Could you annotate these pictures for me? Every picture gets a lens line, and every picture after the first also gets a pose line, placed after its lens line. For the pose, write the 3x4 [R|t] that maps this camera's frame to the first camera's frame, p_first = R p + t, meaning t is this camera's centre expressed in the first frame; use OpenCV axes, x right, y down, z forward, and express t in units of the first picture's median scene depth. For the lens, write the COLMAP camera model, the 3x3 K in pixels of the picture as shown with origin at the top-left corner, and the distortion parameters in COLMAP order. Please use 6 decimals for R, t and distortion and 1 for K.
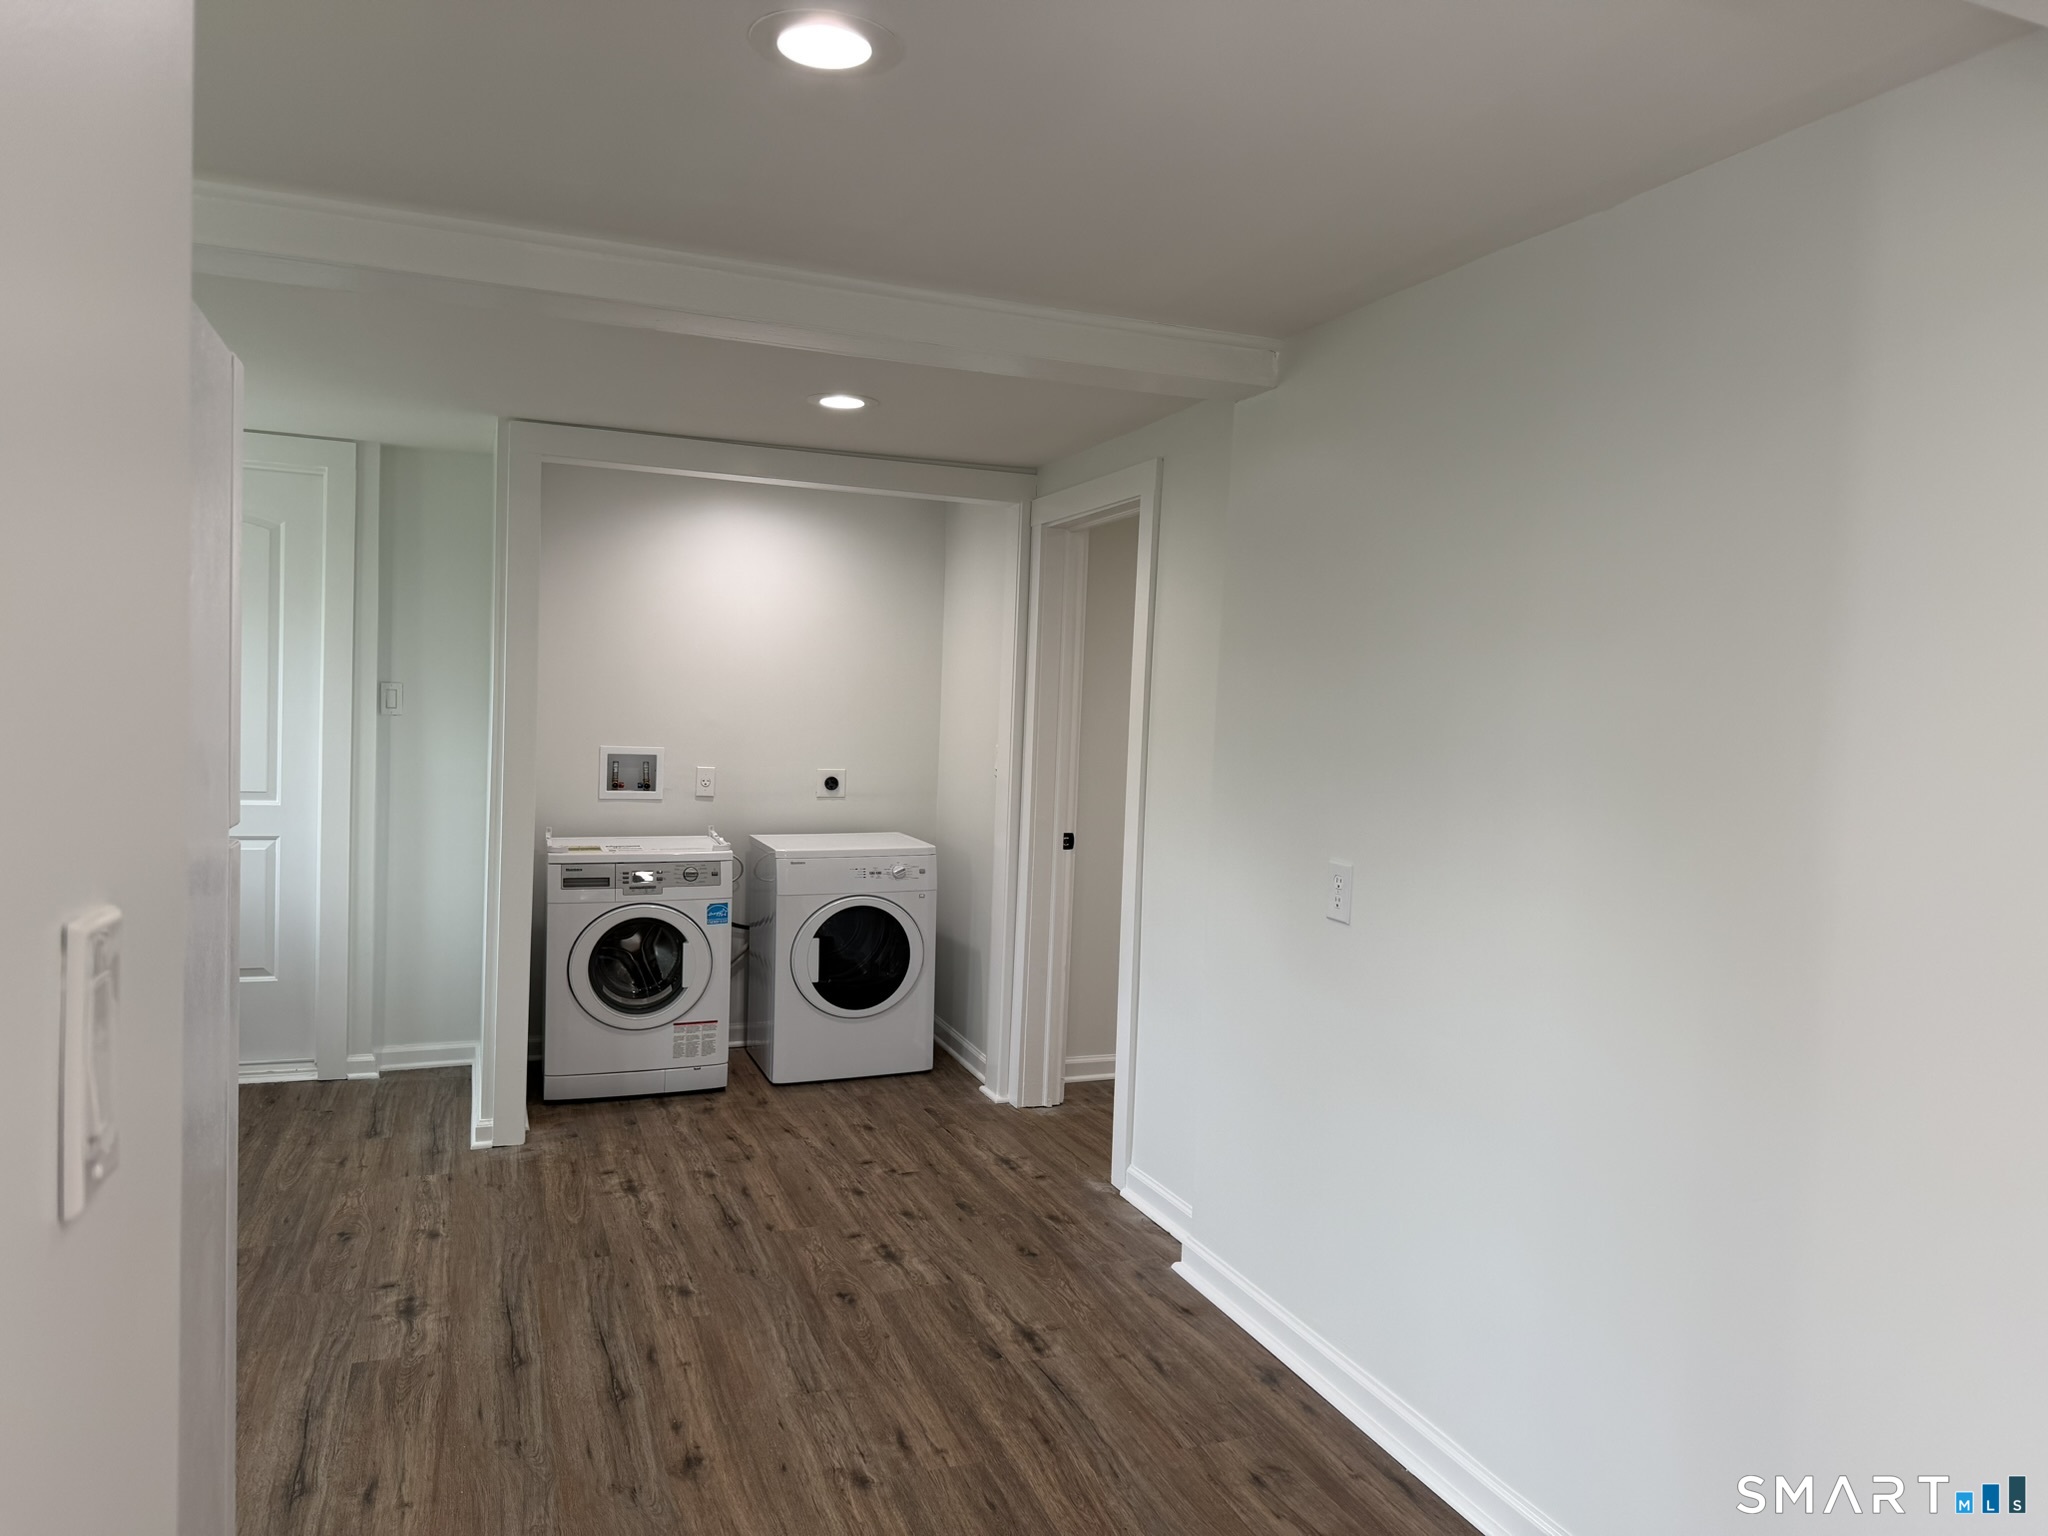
lens RADIAL K [[1448.6, 0, 1024.0], [0, 1448.6, 768.0], [0, 0, 1]] dist [-0.016395, -0.006832]
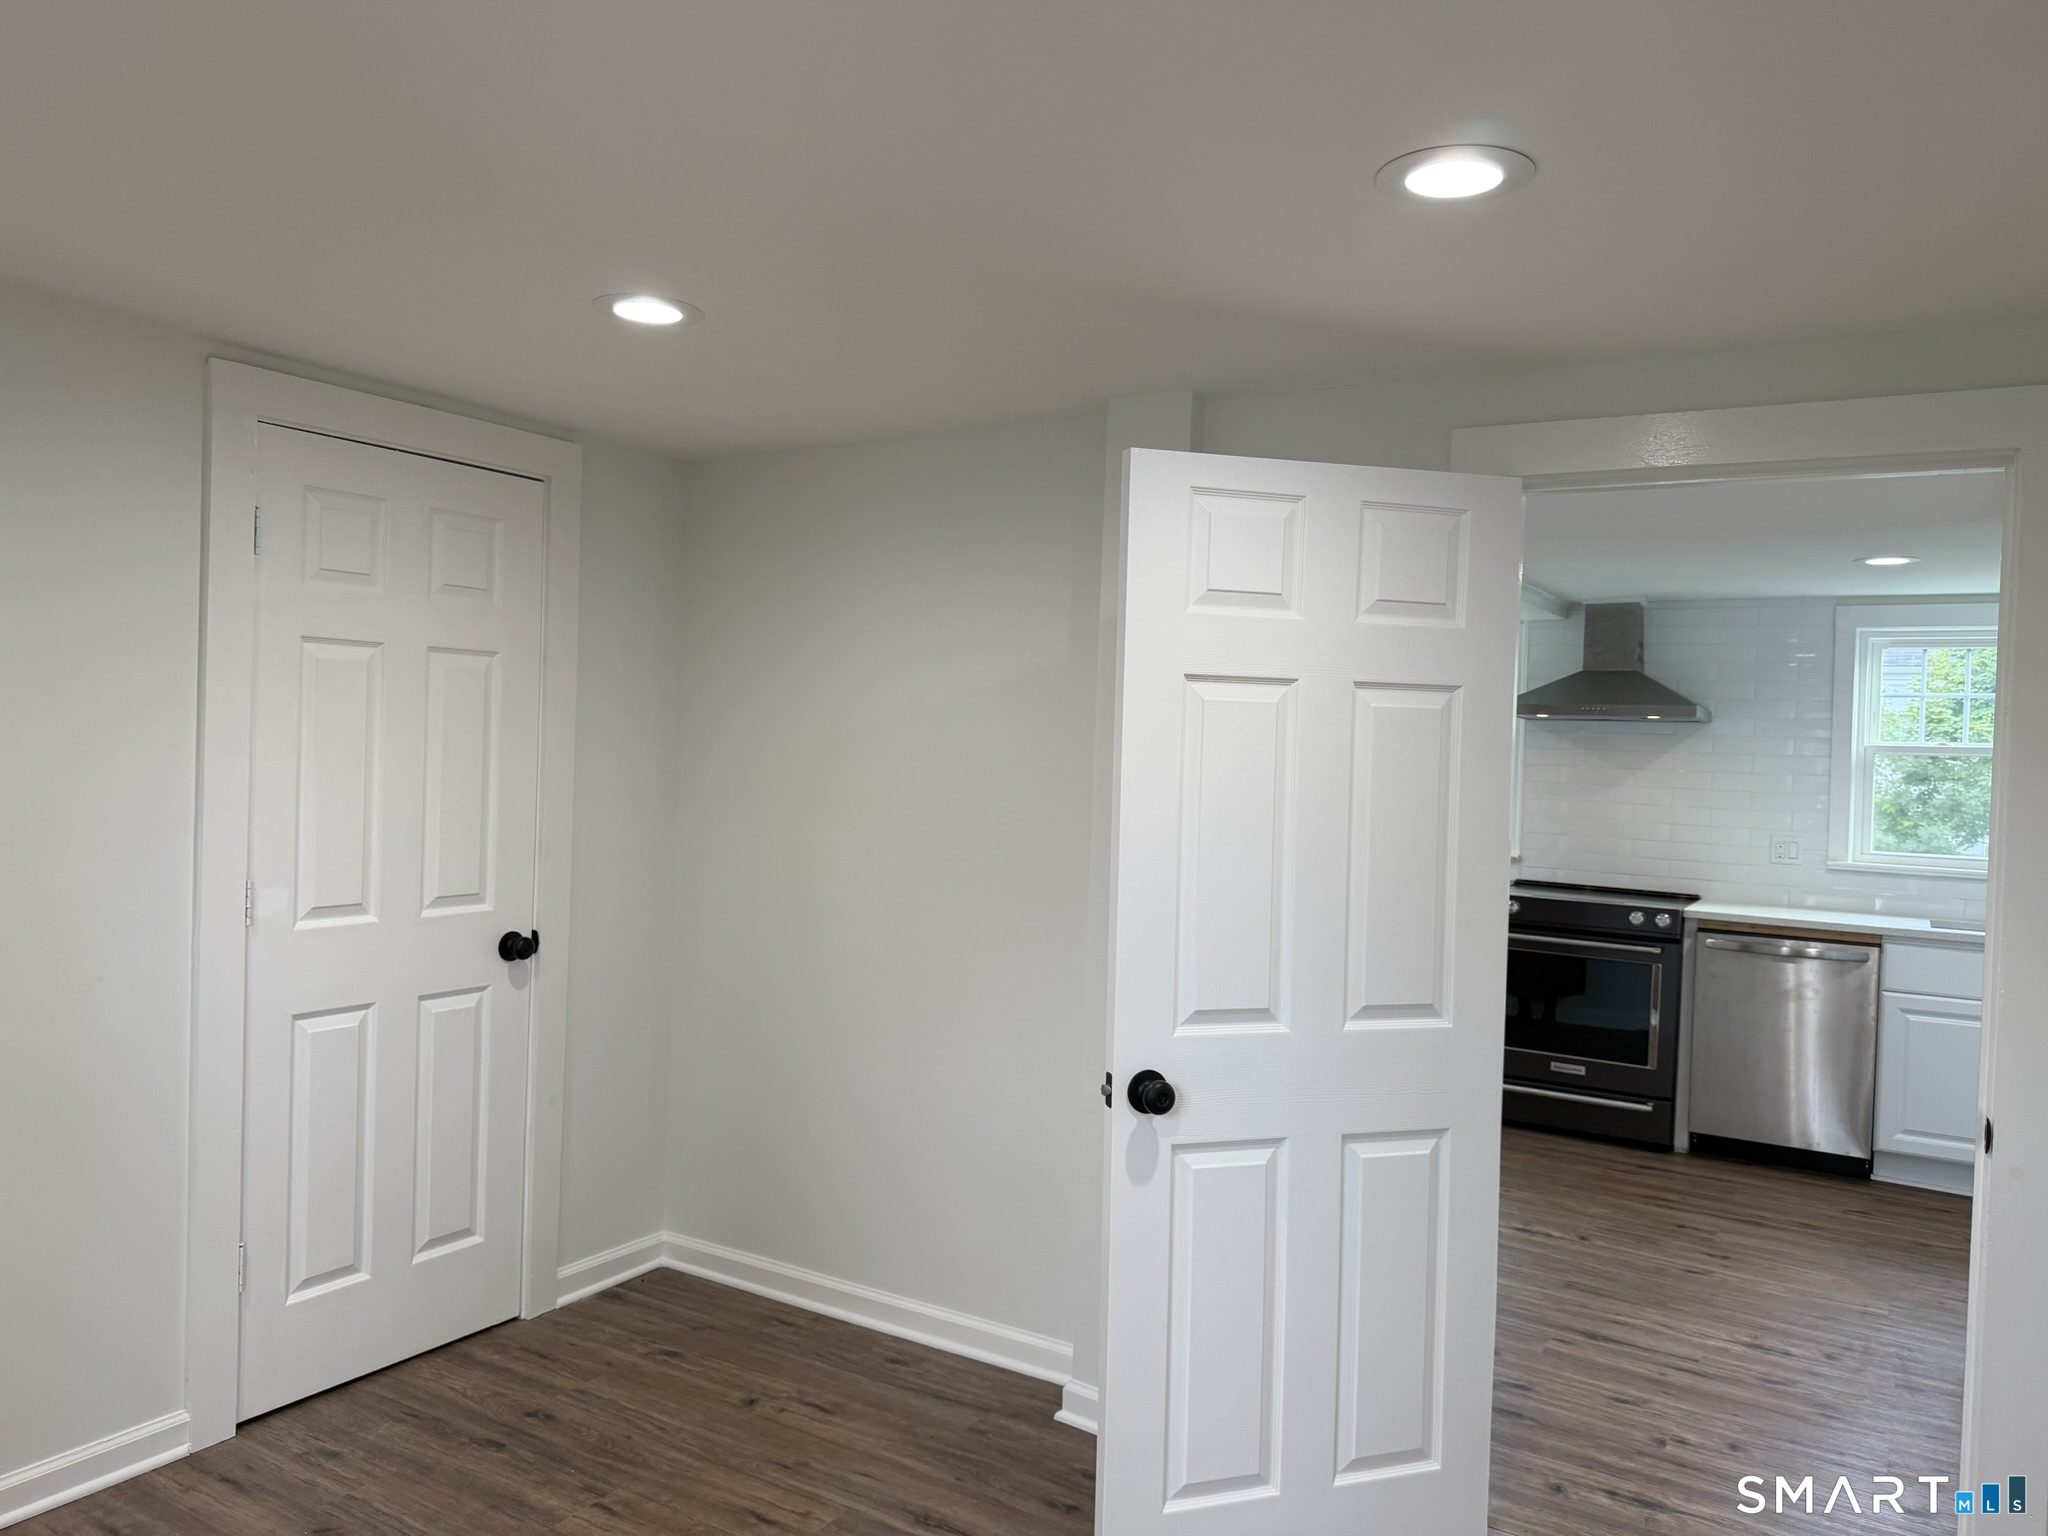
lens RADIAL K [[1448.6, 0, 1024.0], [0, 1448.6, 768.0], [0, 0, 1]] dist [-0.016395, -0.006832]
pose [[-0.795864, -0.056589, -0.602825, 0.682609], [-0.094465, 0.995036, 0.031308, -0.060887], [0.598061, 0.081863, -0.797259, 1.439815]]
